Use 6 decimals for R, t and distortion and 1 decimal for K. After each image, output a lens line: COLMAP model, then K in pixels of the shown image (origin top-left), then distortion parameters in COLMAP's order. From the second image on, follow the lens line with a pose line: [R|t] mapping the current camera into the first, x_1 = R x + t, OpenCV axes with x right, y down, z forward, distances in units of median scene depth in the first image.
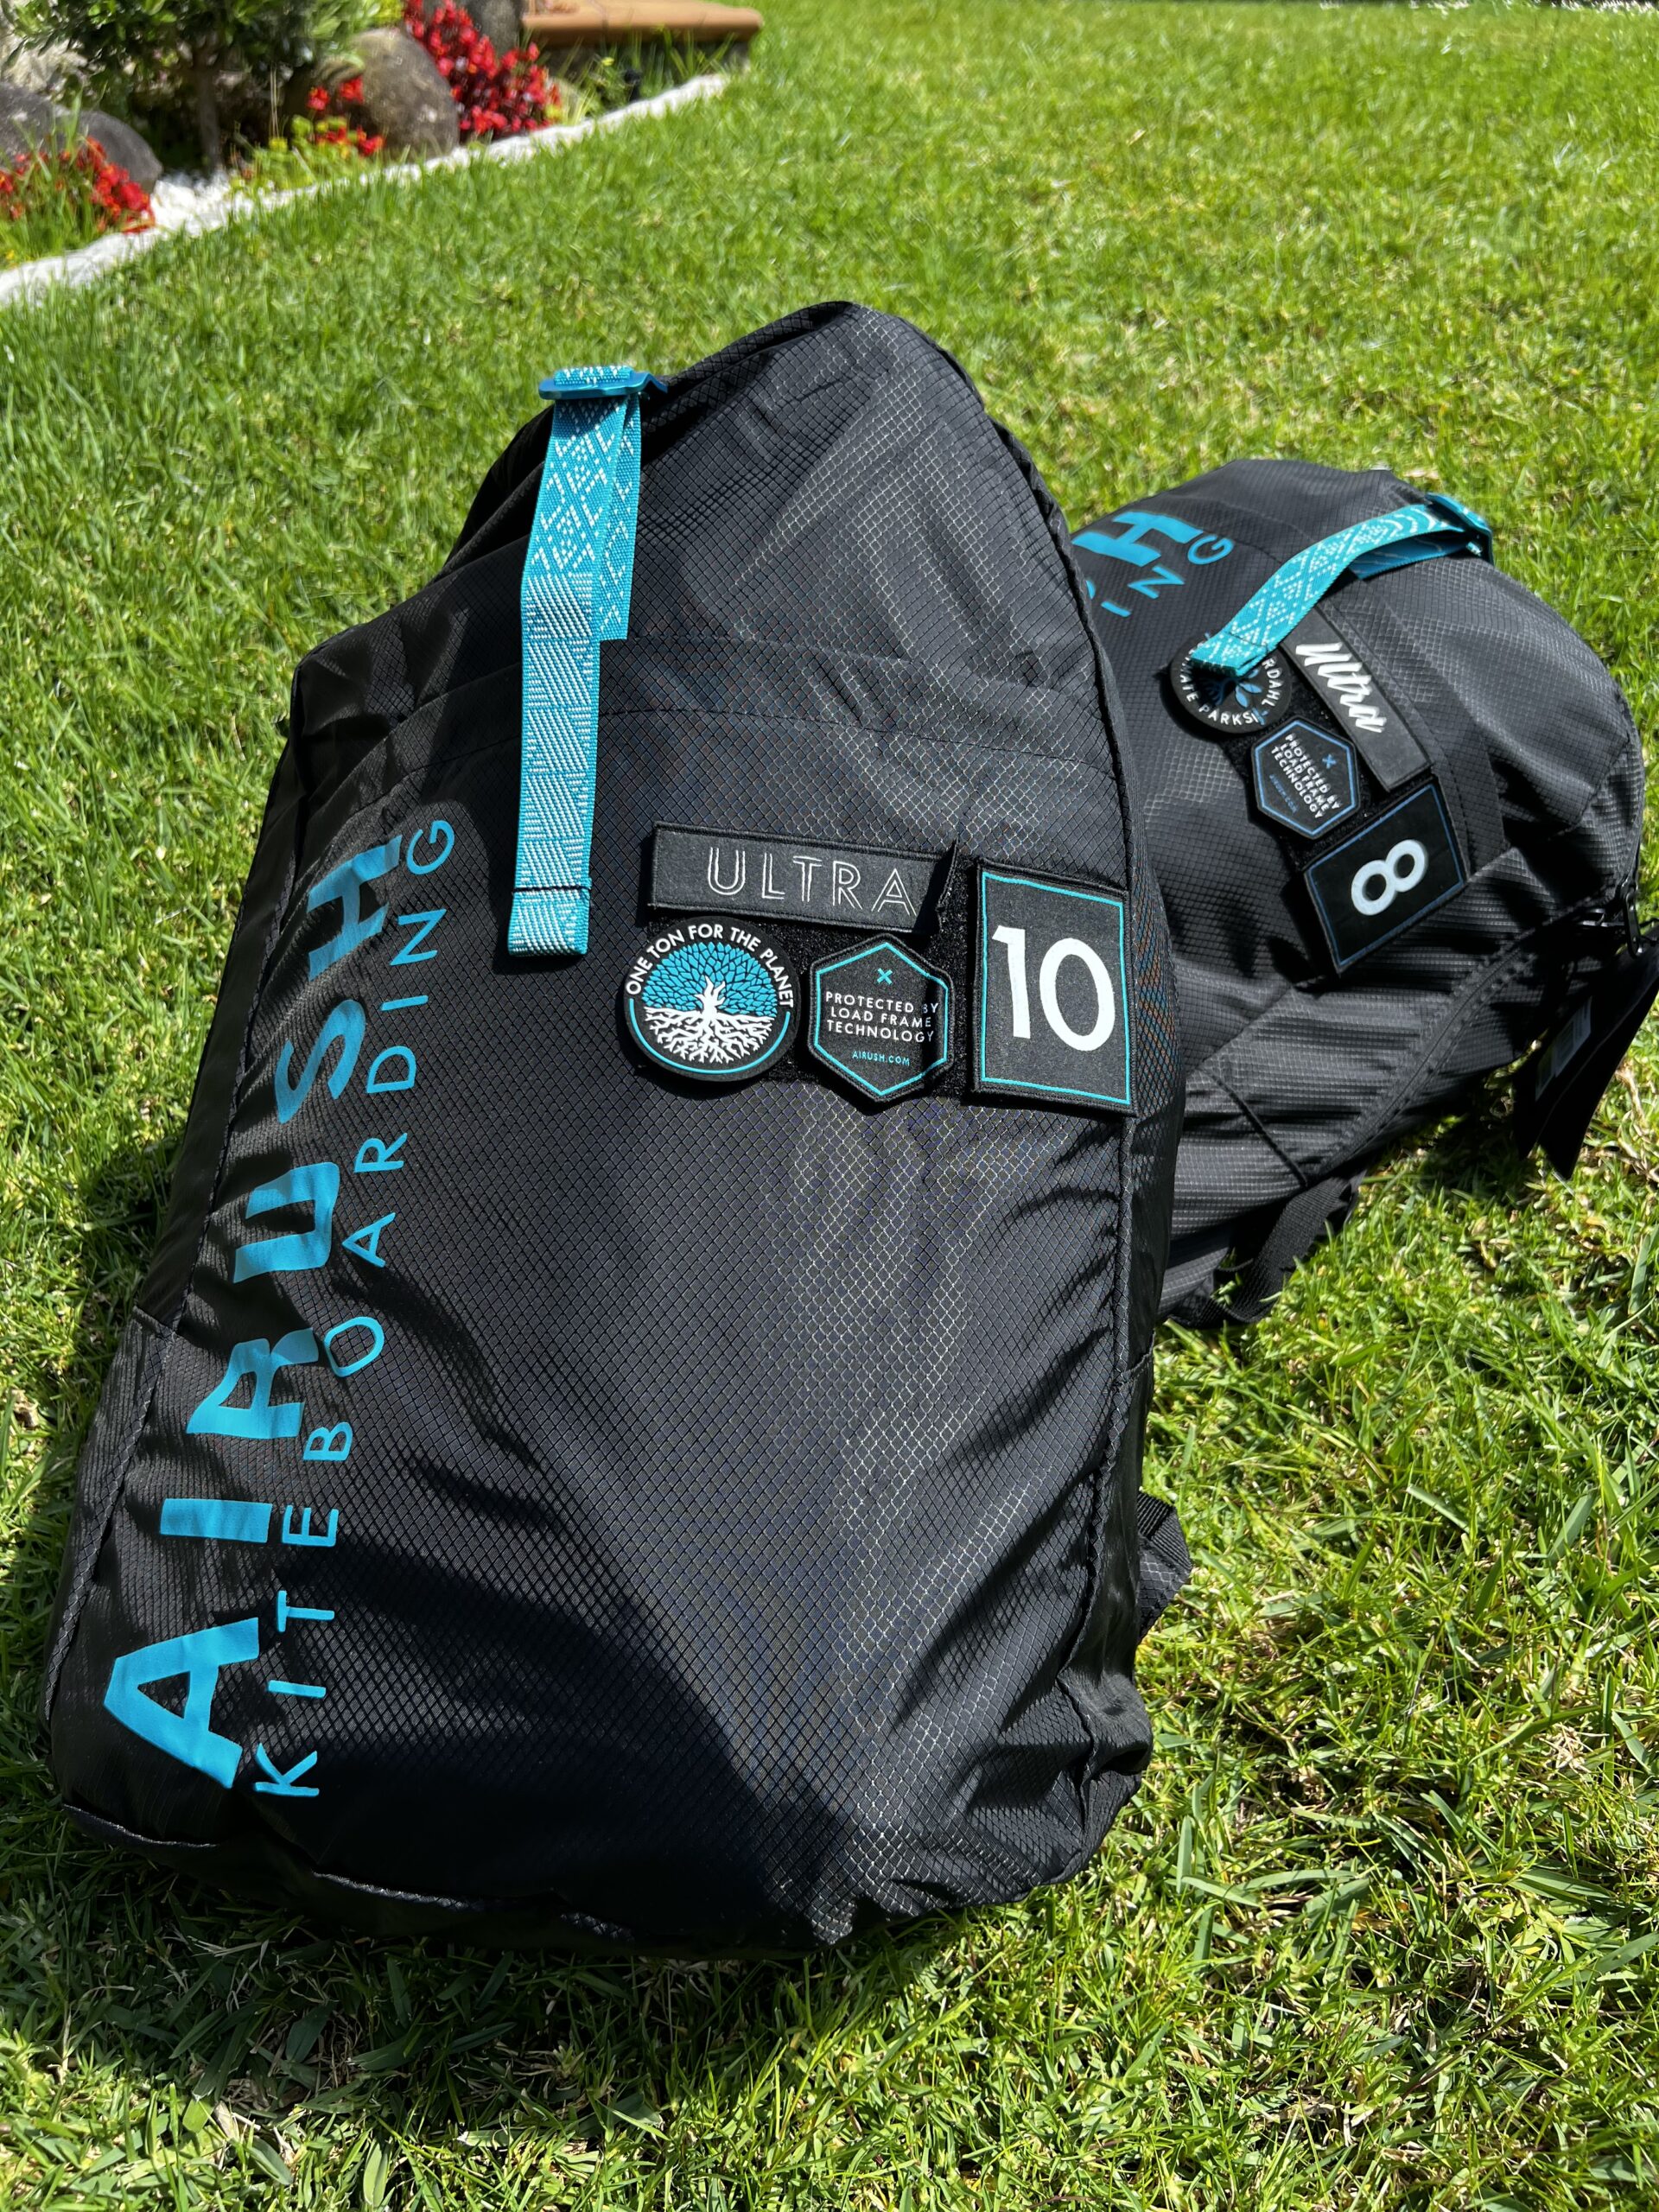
lens RADIAL K [[1664.3, 0, 889.6], [0, 1664.3, 1056.6], [0, 0, 1]] dist [-0.001233, -0.008883]
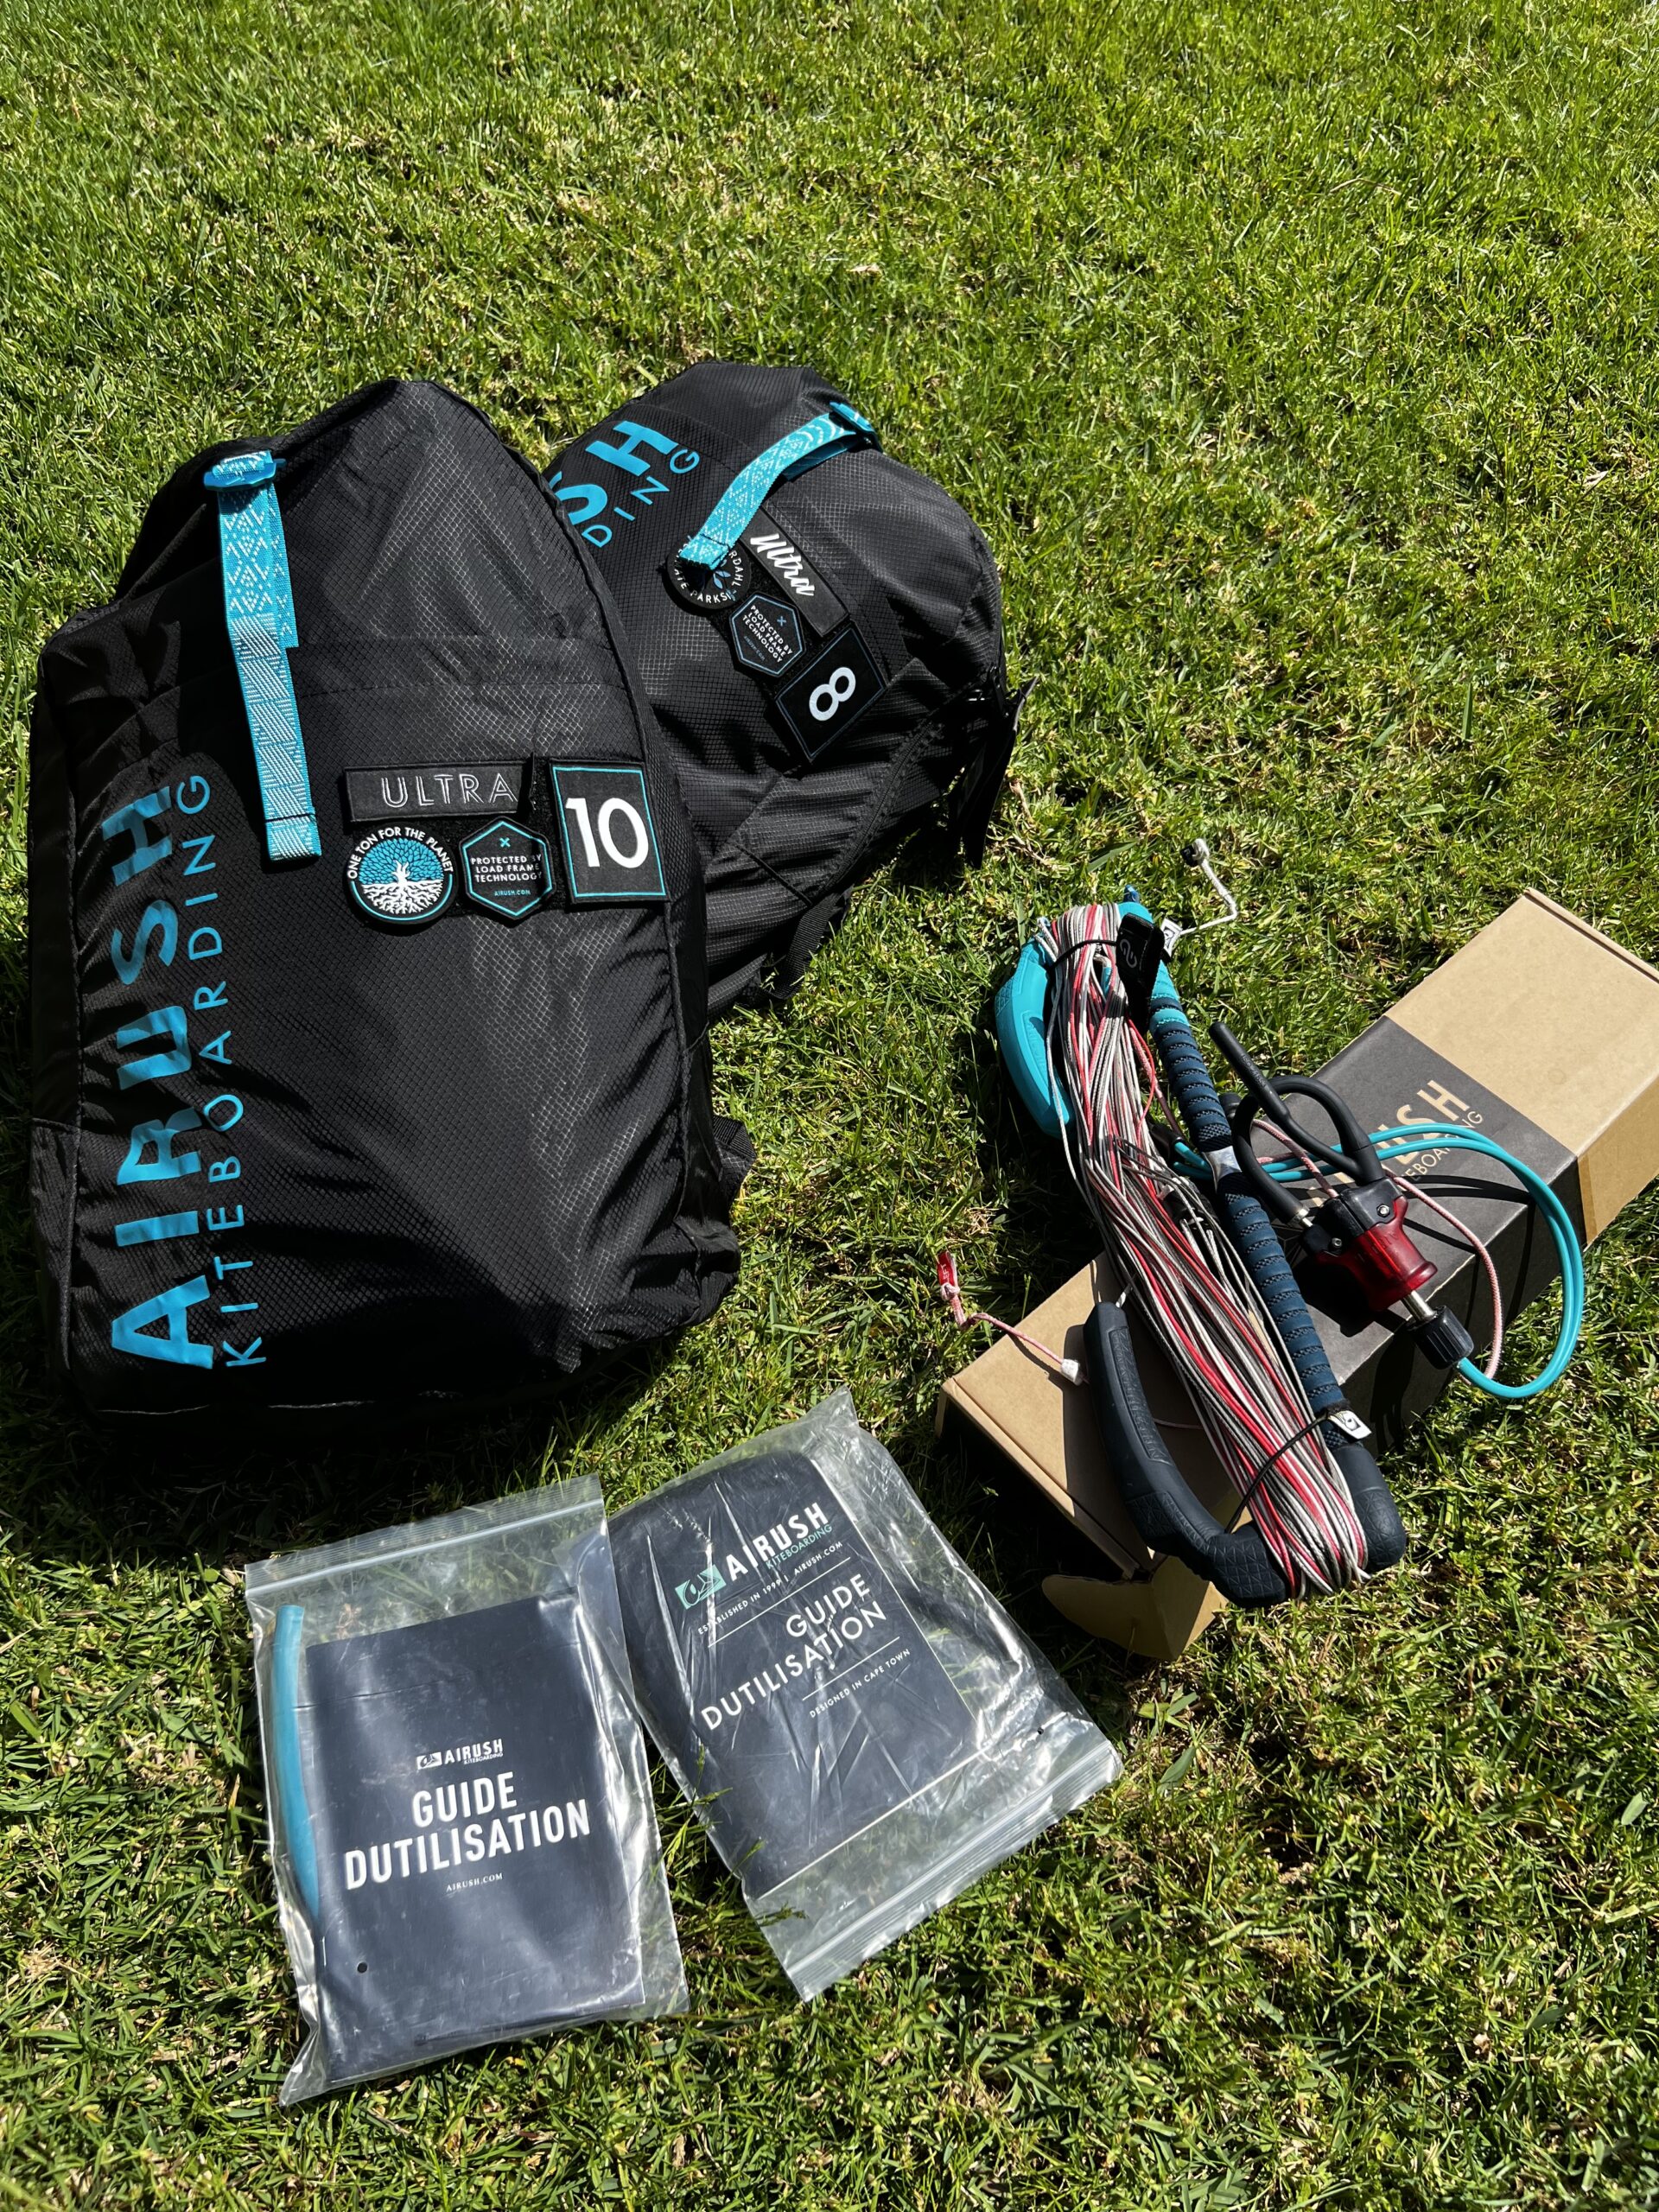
lens RADIAL K [[1664.3, 0, 889.6], [0, 1664.3, 1056.6], [0, 0, 1]] dist [-0.001233, -0.008883]
pose [[0.968144, -0.170852, 0.183047, 0.024537], [0.130891, 0.968527, 0.211713, -0.128141], [-0.213457, -0.181010, 0.960037, -0.640632]]
